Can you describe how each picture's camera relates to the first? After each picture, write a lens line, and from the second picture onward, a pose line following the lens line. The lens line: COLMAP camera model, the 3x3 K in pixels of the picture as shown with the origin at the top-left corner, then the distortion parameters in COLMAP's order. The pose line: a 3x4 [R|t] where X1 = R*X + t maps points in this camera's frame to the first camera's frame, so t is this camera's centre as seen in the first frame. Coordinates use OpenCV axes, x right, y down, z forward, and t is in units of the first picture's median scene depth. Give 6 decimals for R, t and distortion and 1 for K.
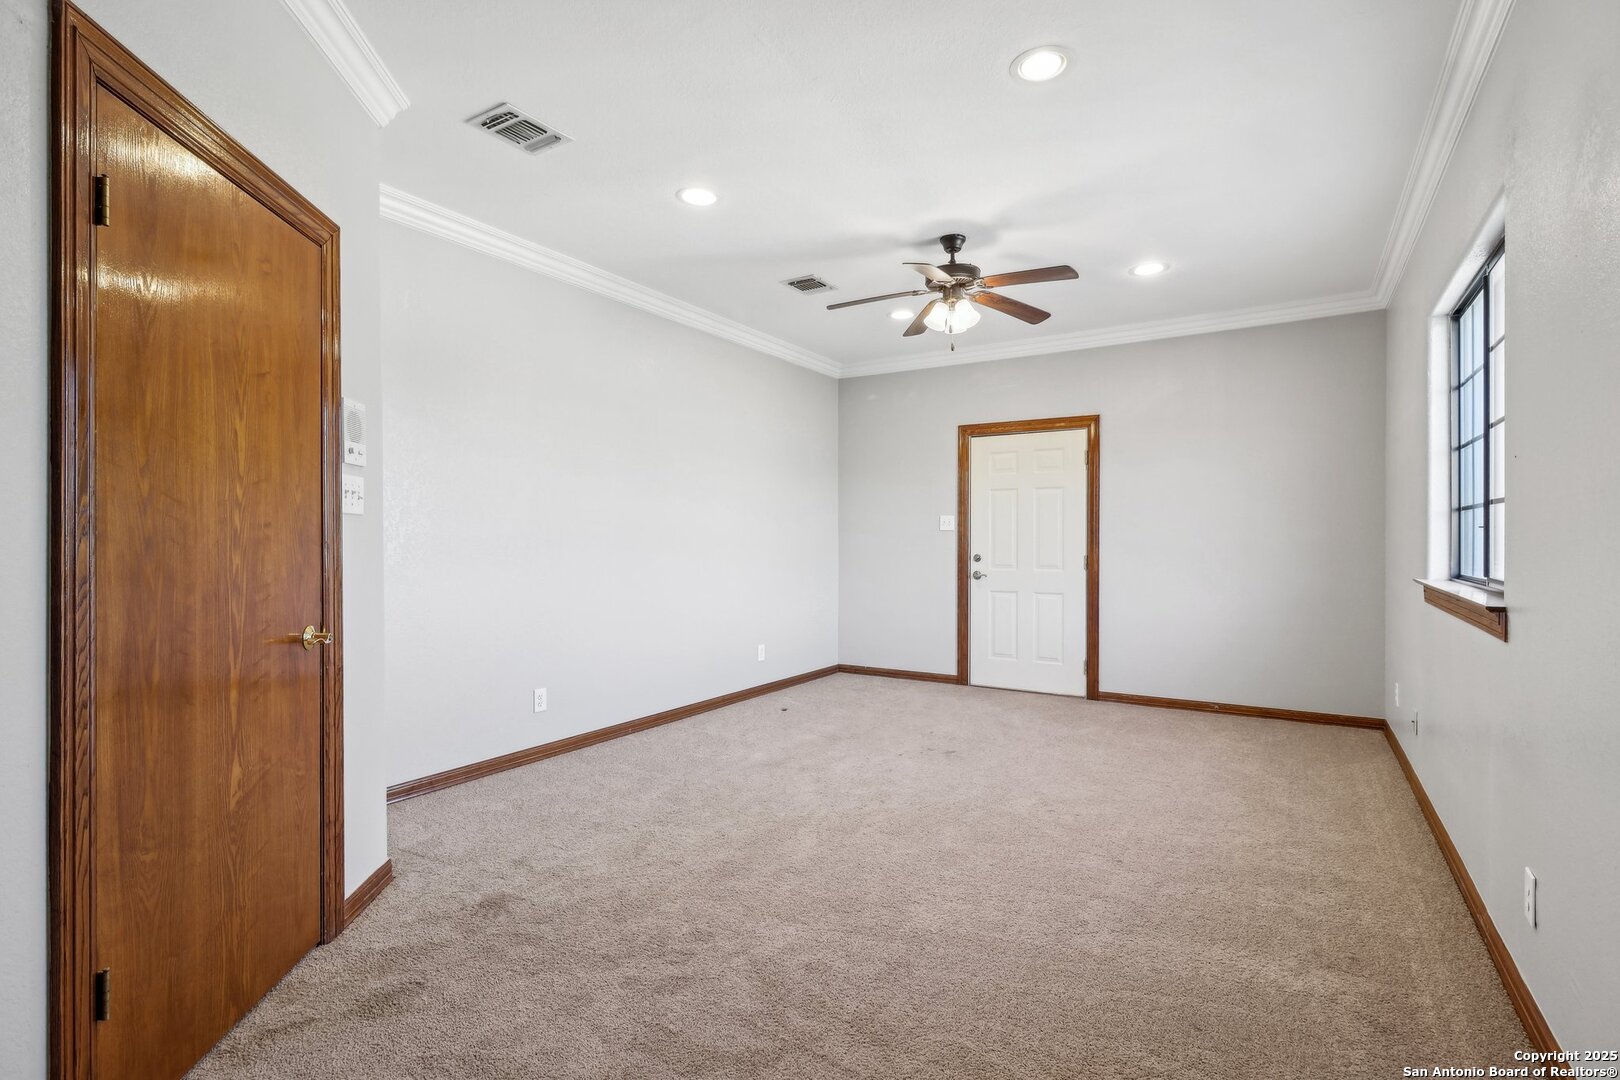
lens RADIAL K [[759.2, 0, 809.5], [0, 759.2, 537.1], [0, 0, 1]] dist [0.002744, -0.001176]
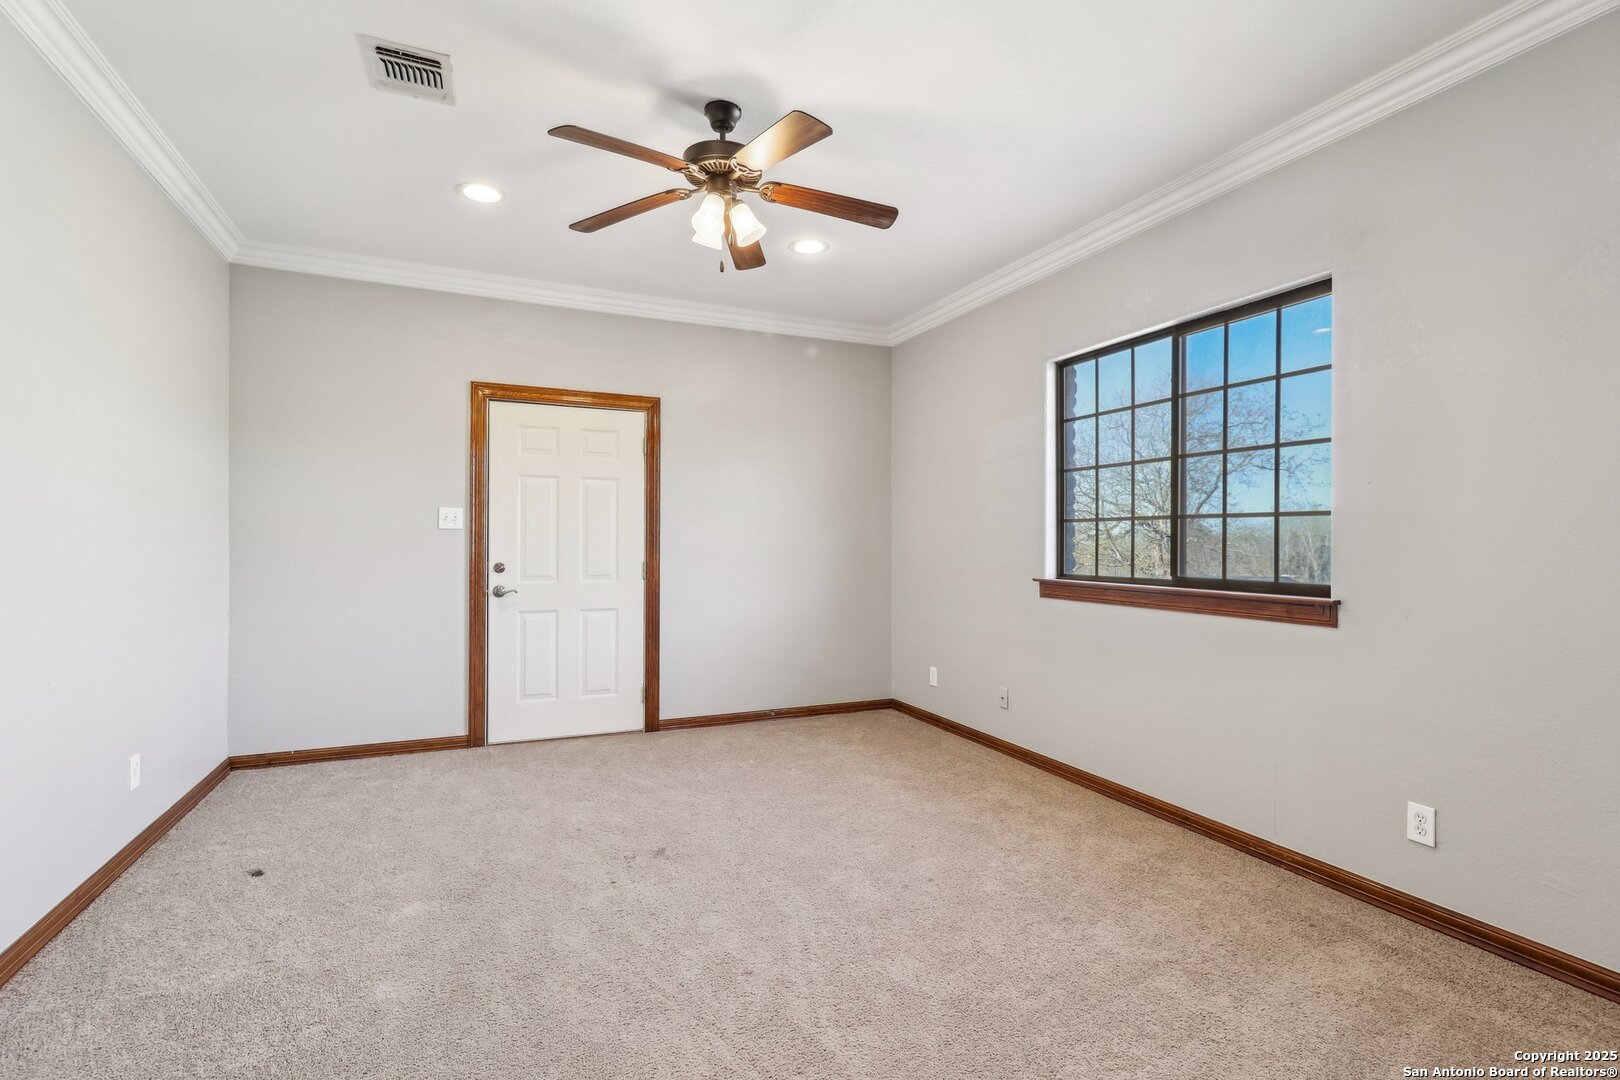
lens RADIAL K [[759.2, 0, 808.6], [0, 759.2, 542.1], [0, 0, 1]] dist [0.002744, -0.001176]
pose [[0.559734, 0.004807, 0.828658, -0.232690], [-0.007955, 0.999968, -0.000427, 0.000561], [-0.828634, -0.006353, 0.559754, 0.374075]]
